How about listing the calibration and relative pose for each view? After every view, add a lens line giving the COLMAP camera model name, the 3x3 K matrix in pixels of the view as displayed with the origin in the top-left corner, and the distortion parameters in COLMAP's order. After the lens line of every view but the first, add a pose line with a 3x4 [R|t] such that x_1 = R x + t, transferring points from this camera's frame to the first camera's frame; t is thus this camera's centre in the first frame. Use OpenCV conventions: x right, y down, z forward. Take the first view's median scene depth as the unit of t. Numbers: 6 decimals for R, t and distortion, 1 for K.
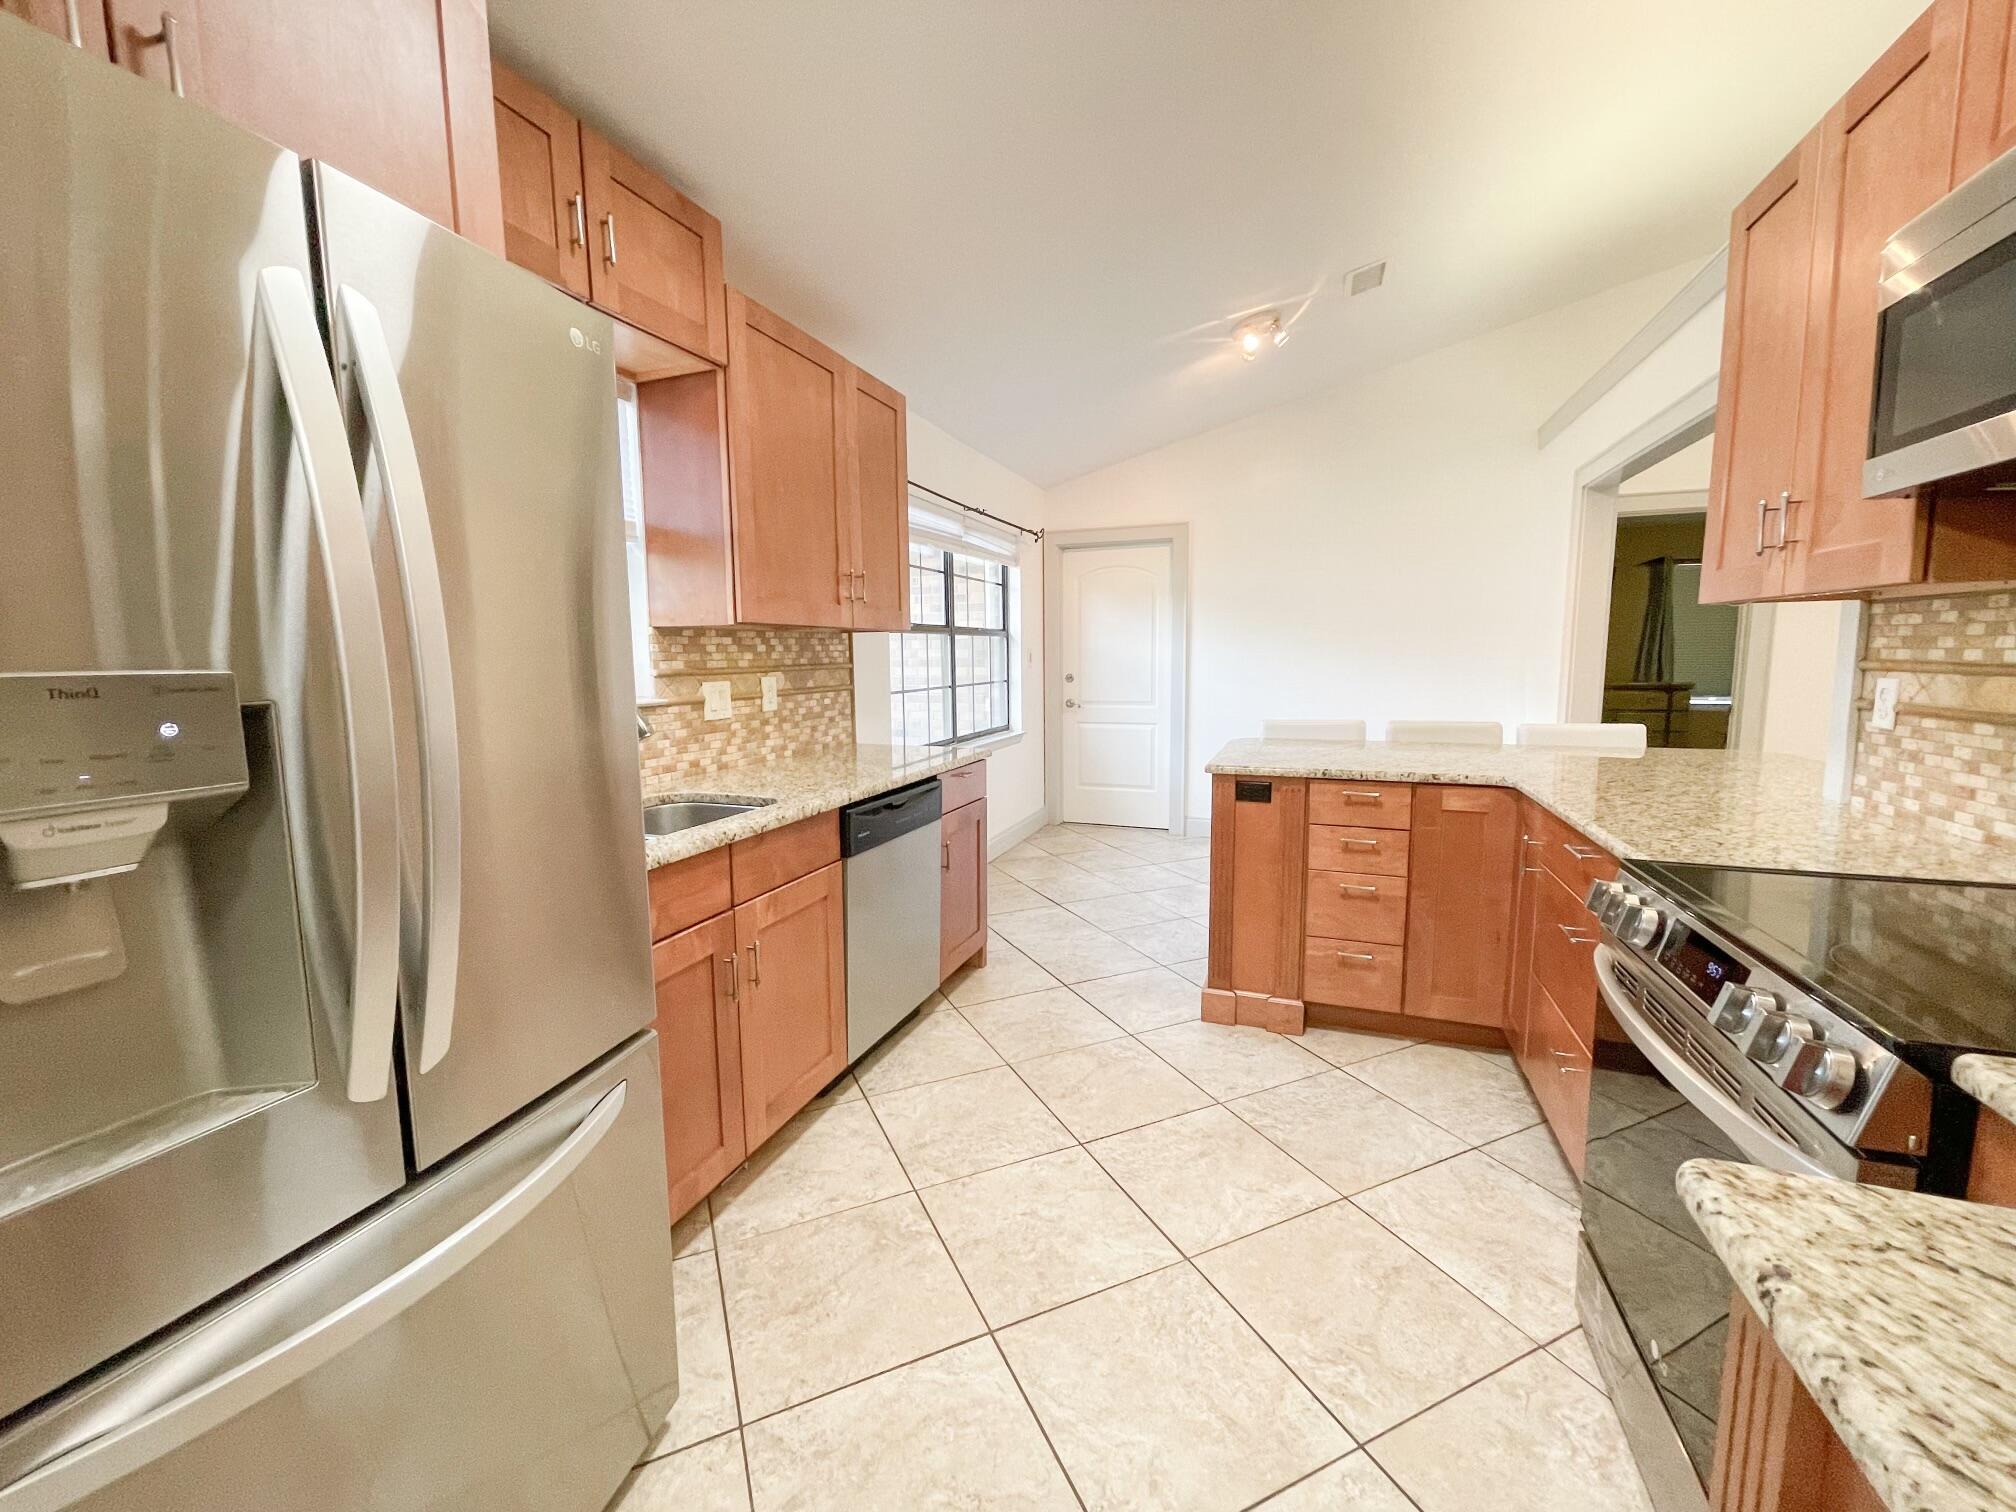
lens RADIAL K [[813.6, 0, 1001.1], [0, 813.6, 746.2], [0, 0, 1]] dist [-0.000051, -0.000820]
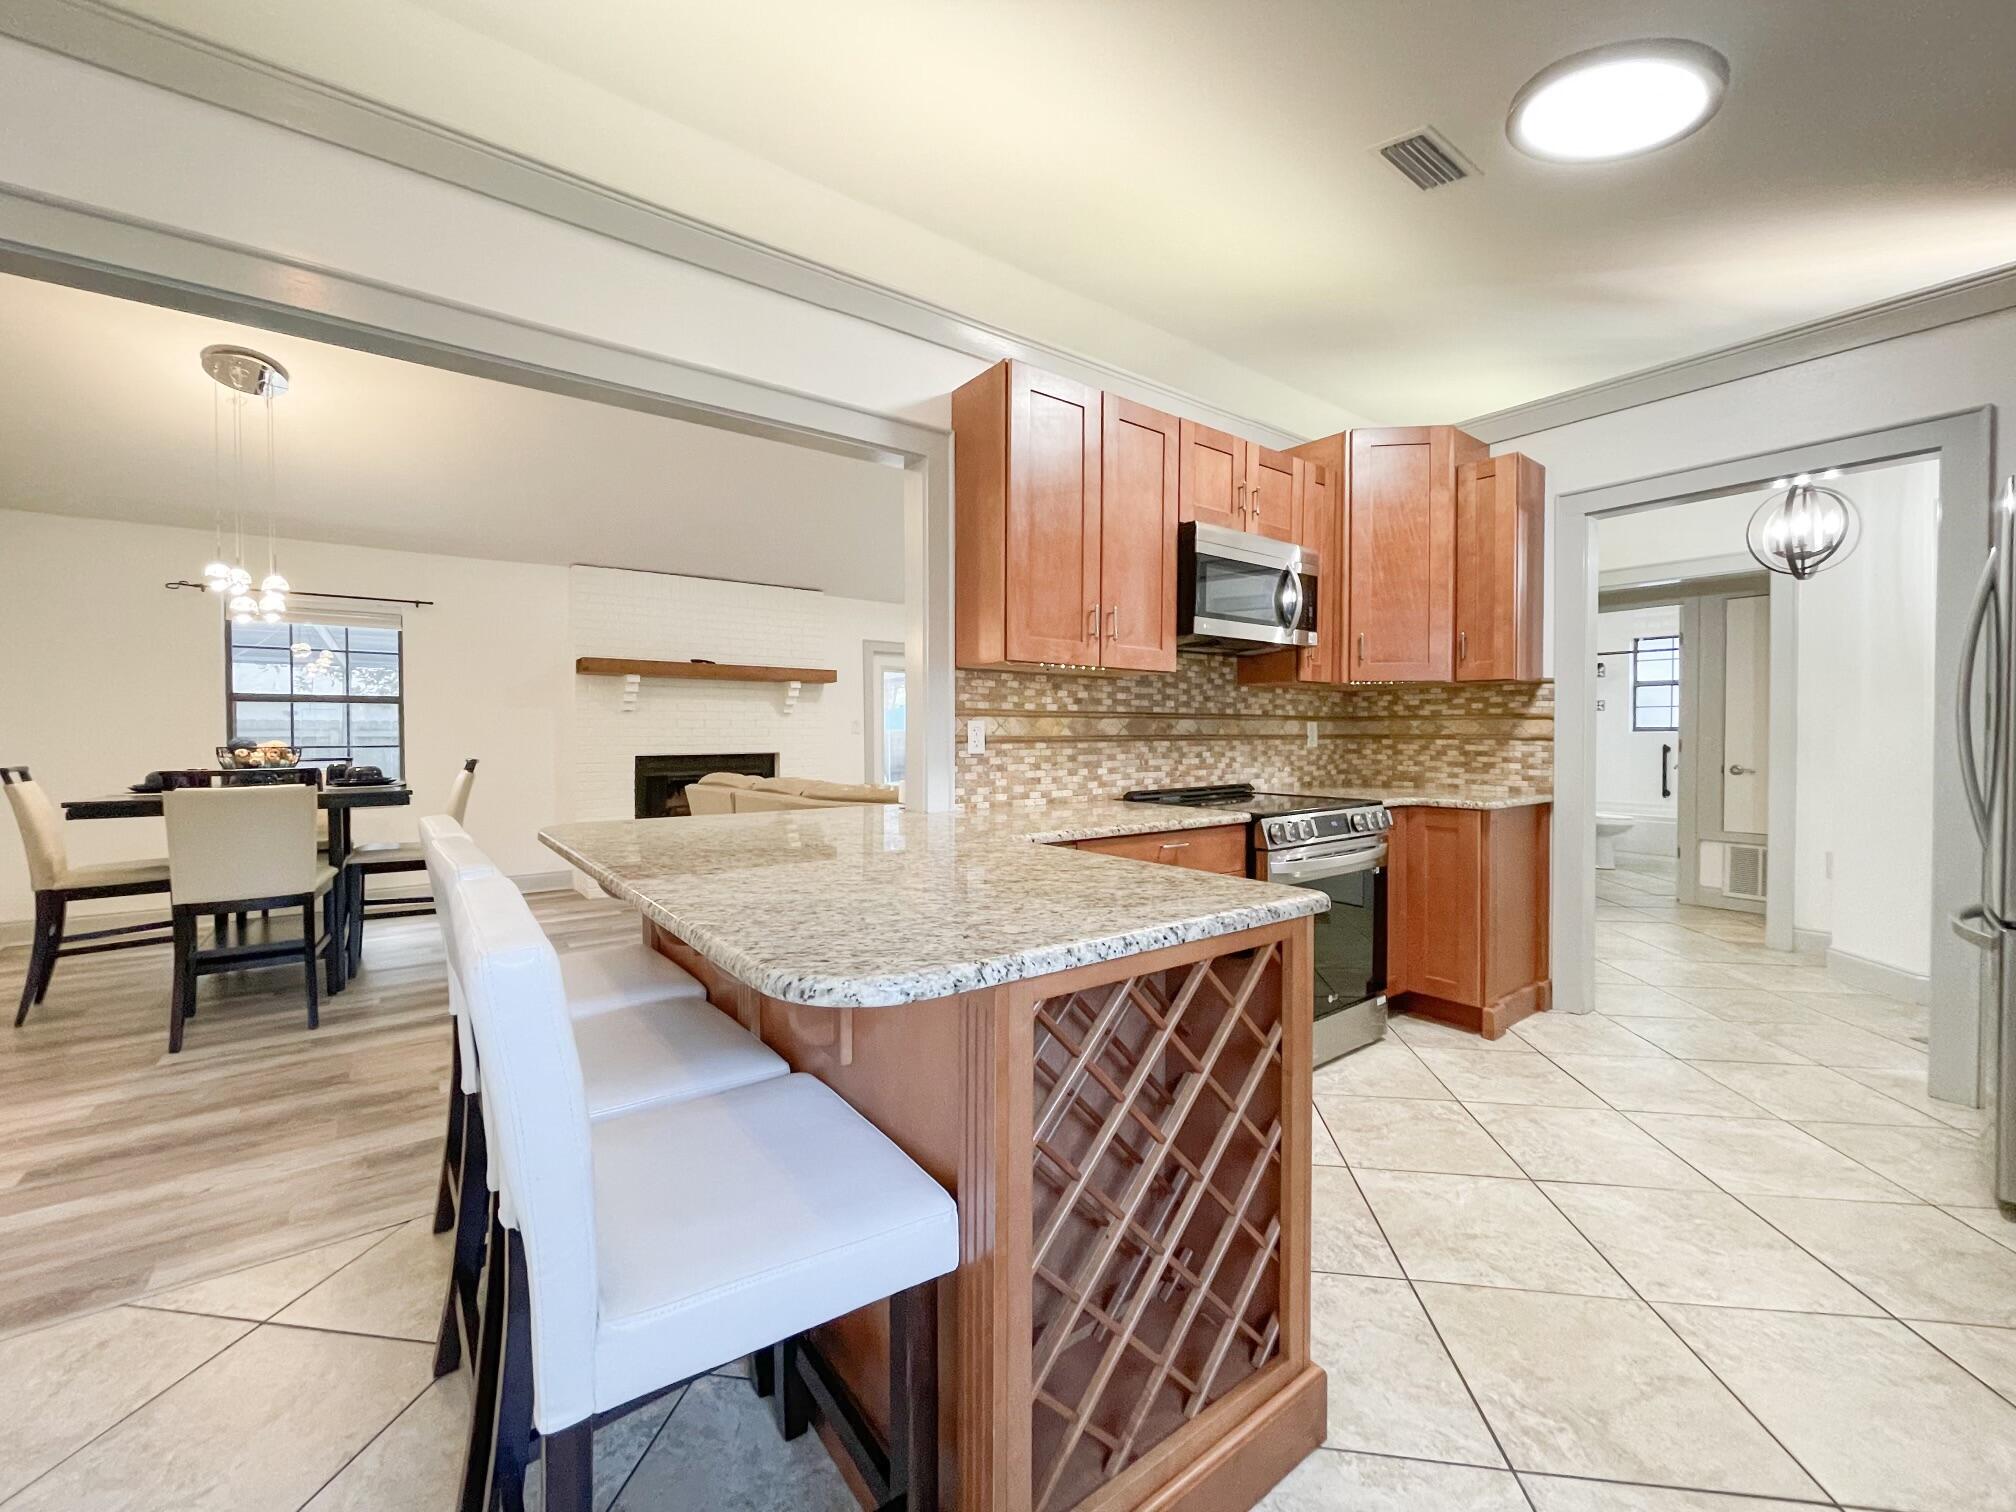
lens RADIAL K [[813.6, 0, 1001.1], [0, 813.6, 746.2], [0, 0, 1]] dist [-0.000051, -0.000820]
pose [[-0.846803, 0.002058, 0.531903, 0.167366], [0.070044, 0.991716, 0.107676, -0.136890], [-0.527275, 0.128437, -0.839931, 1.572257]]
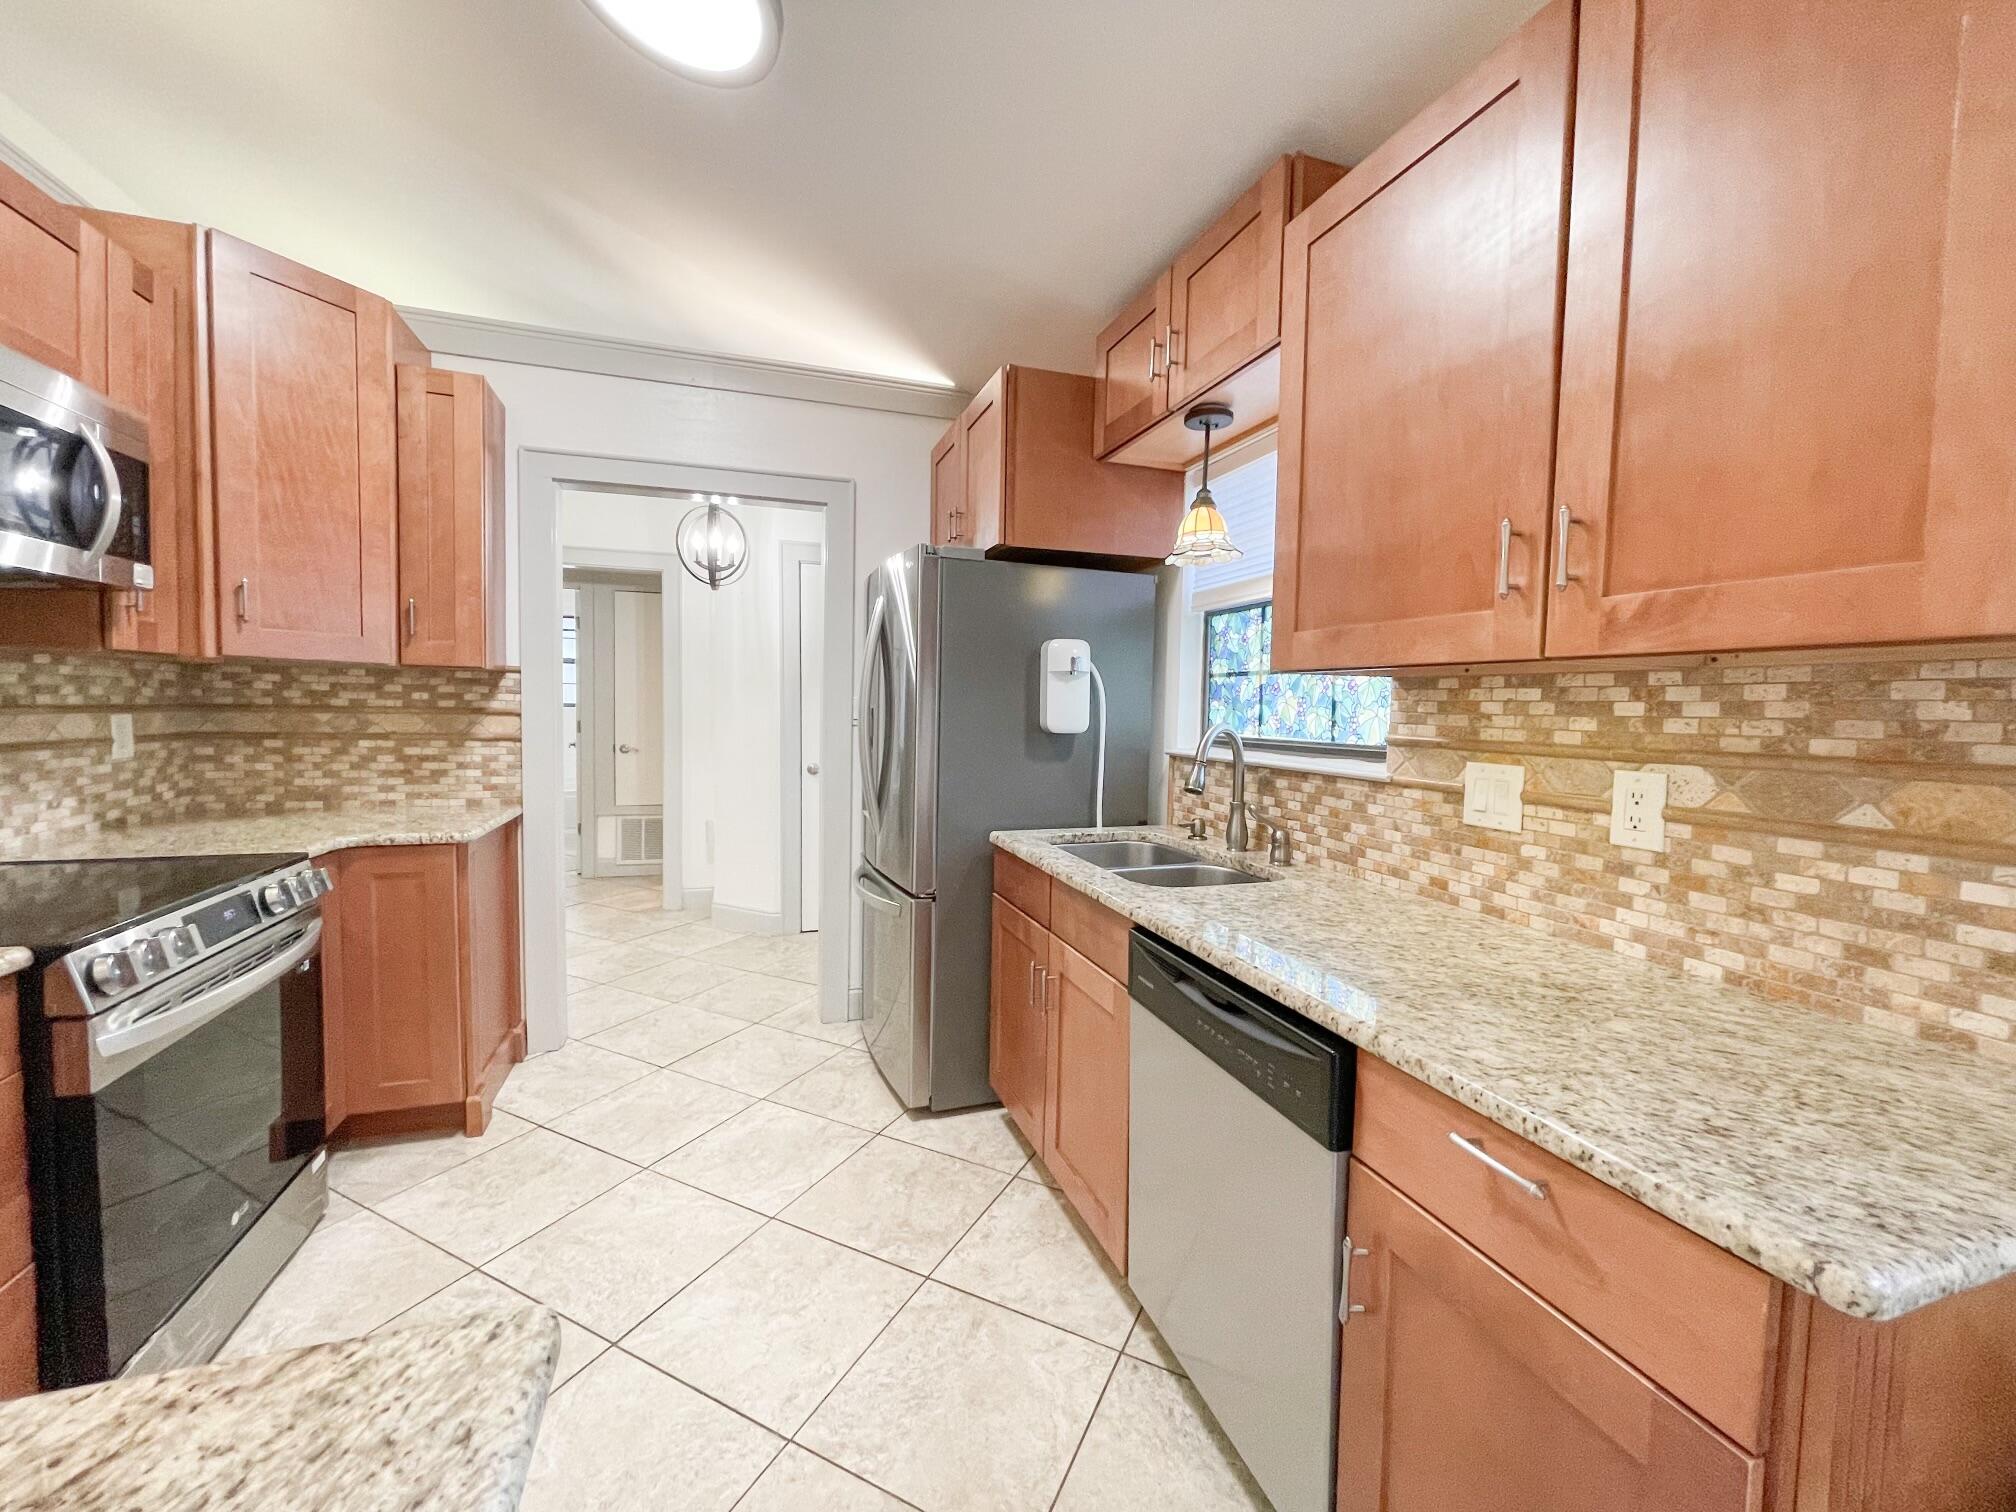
lens RADIAL K [[813.6, 0, 1001.1], [0, 813.6, 746.2], [0, 0, 1]] dist [-0.000051, -0.000820]
pose [[-0.775611, 0.028390, -0.630572, 0.302219], [-0.083155, 0.985686, 0.146660, -0.152084], [0.625710, 0.166187, -0.762148, 1.251850]]
